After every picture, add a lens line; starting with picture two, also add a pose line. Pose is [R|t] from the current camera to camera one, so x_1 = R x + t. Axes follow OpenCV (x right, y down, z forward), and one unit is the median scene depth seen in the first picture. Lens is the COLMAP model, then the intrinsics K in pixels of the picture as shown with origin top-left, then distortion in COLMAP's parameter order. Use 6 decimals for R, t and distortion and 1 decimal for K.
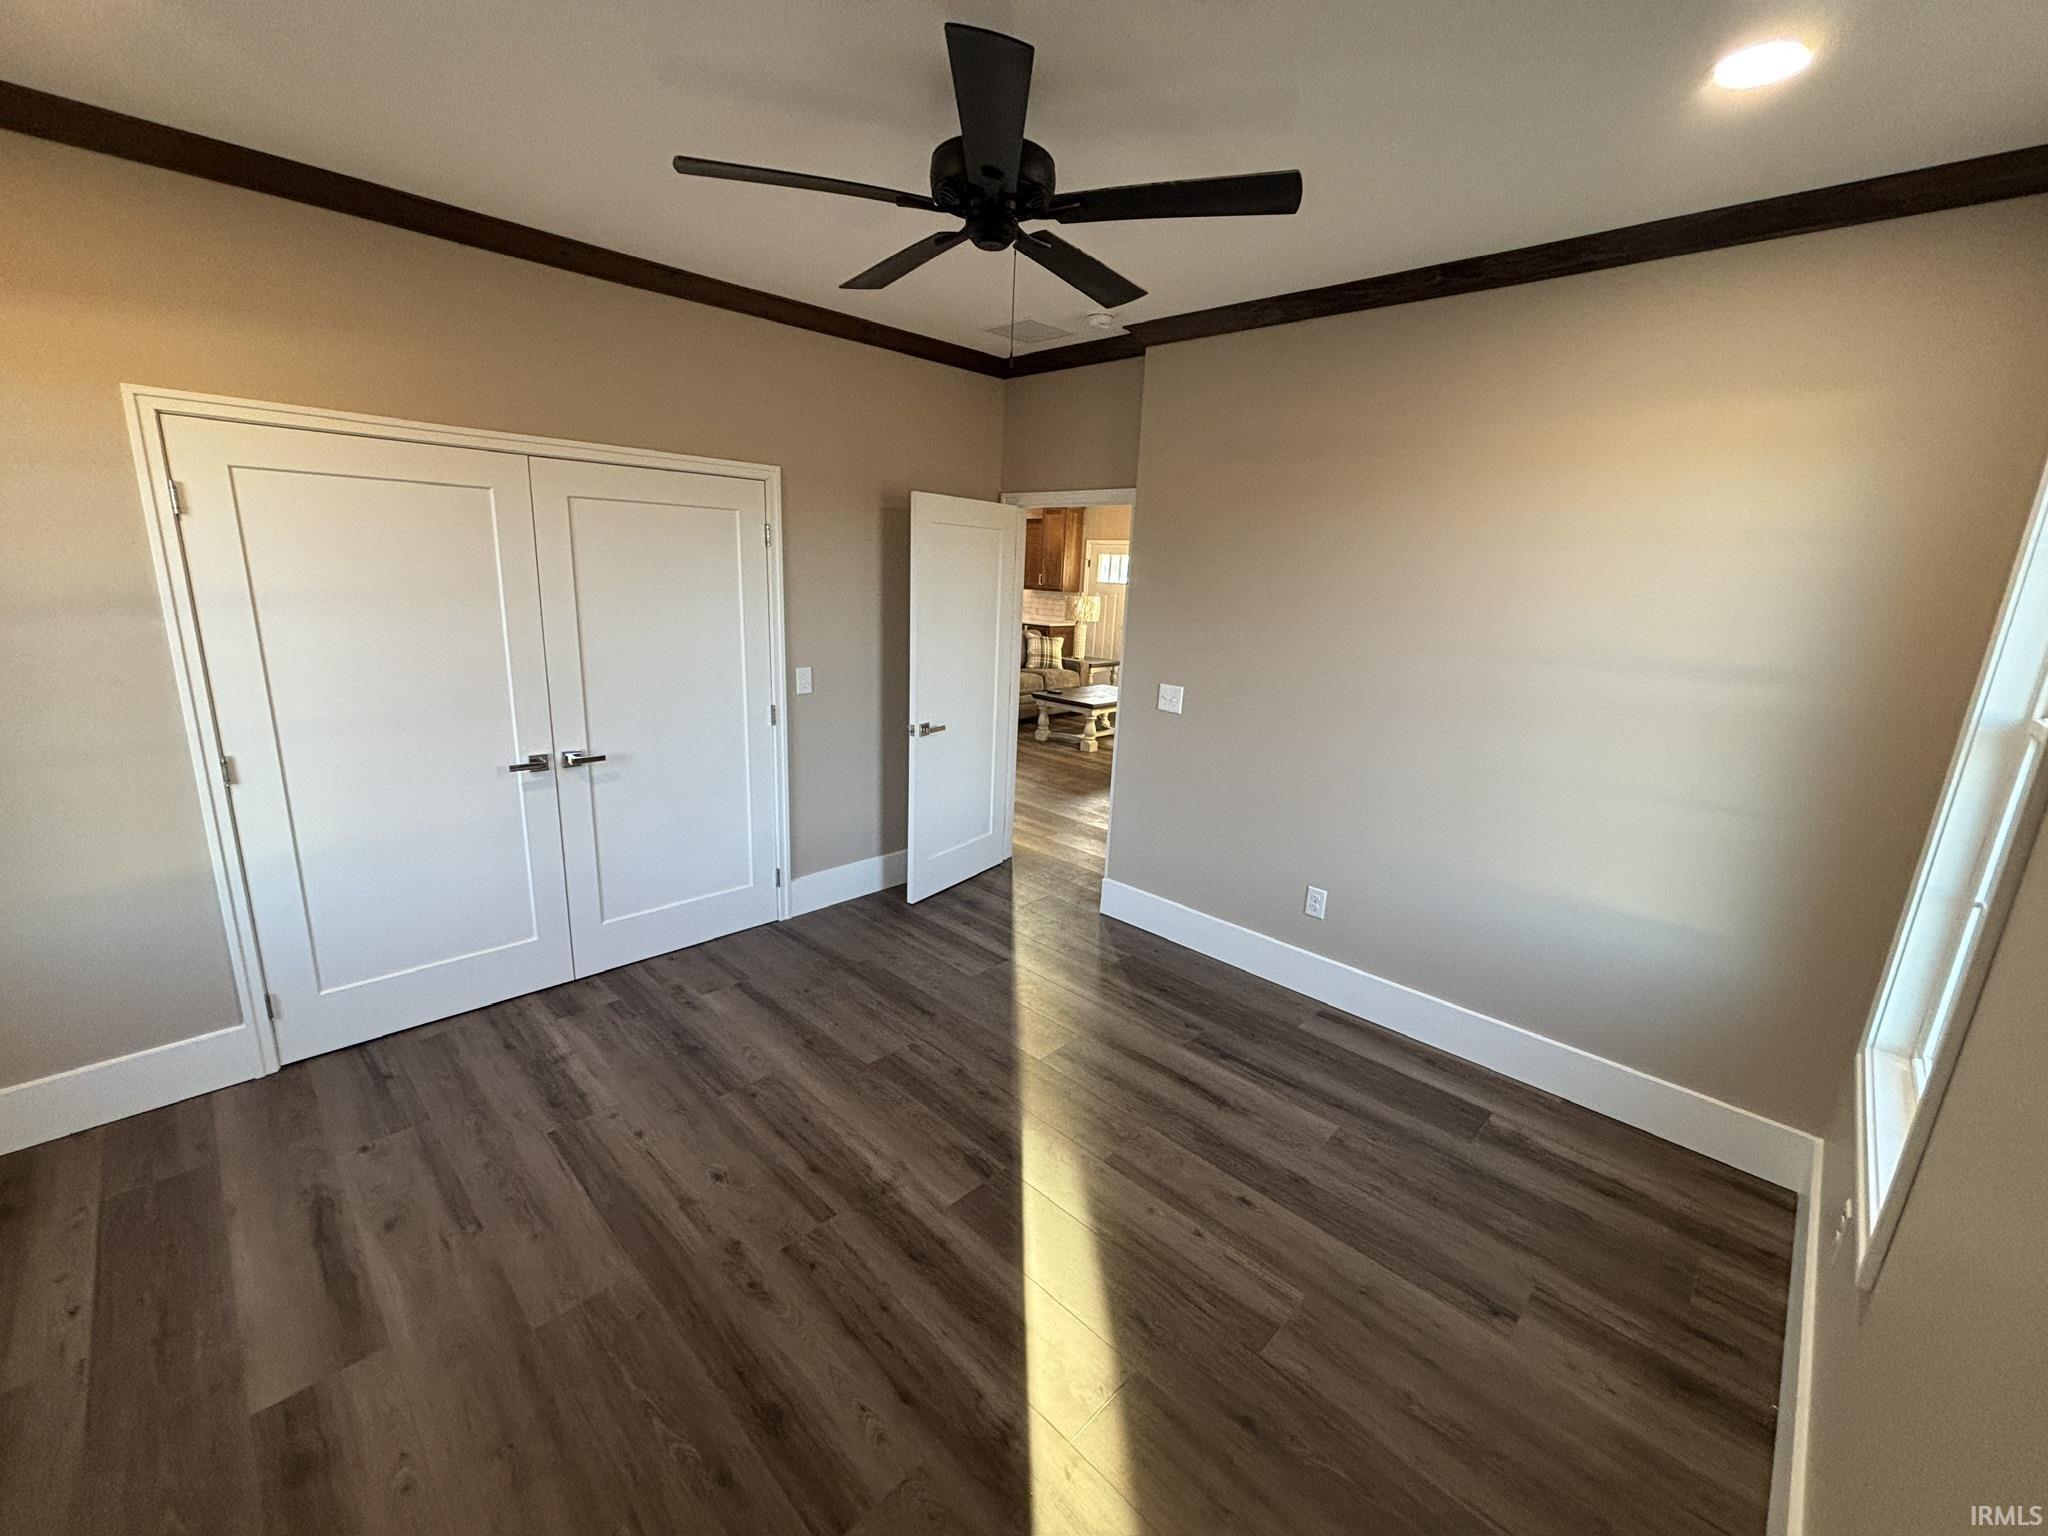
lens RADIAL K [[827.4, 0, 1018.3], [0, 827.4, 766.5], [0, 0, 1]] dist [-0.000914, 0.000018]
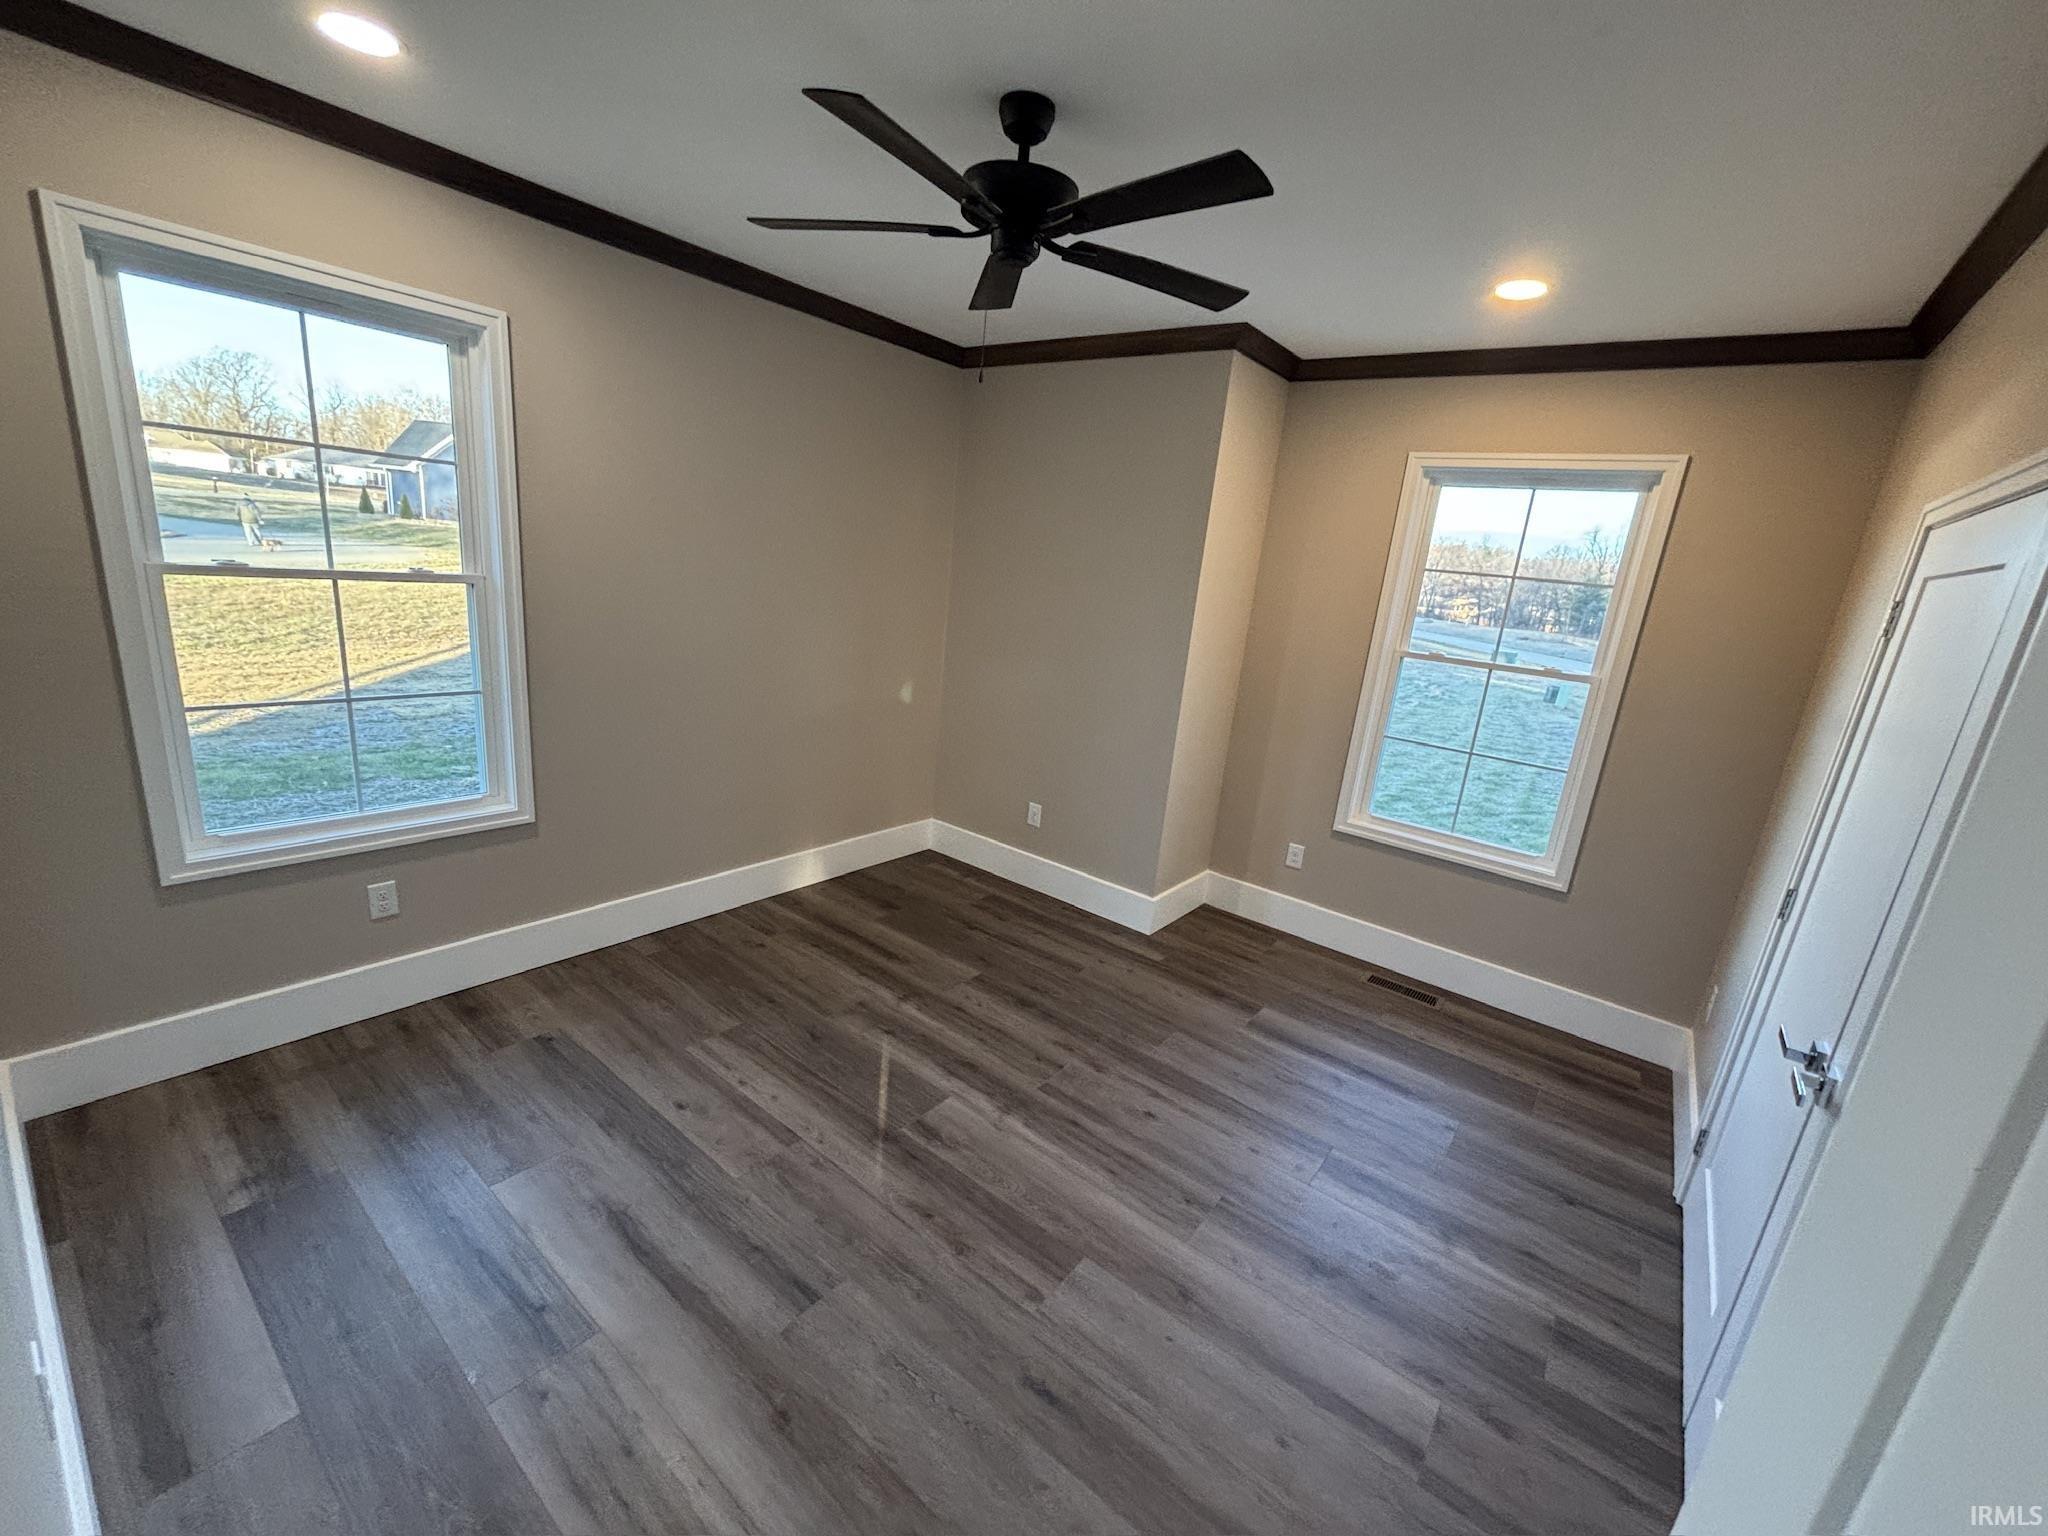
lens RADIAL K [[827.4, 0, 1018.3], [0, 827.4, 766.5], [0, 0, 1]] dist [-0.000914, 0.000018]
pose [[-0.984516, -0.108501, -0.137679, 0.035577], [-0.160989, 0.870413, 0.465256, -0.464925], [0.069357, 0.480217, -0.874404, 1.851437]]
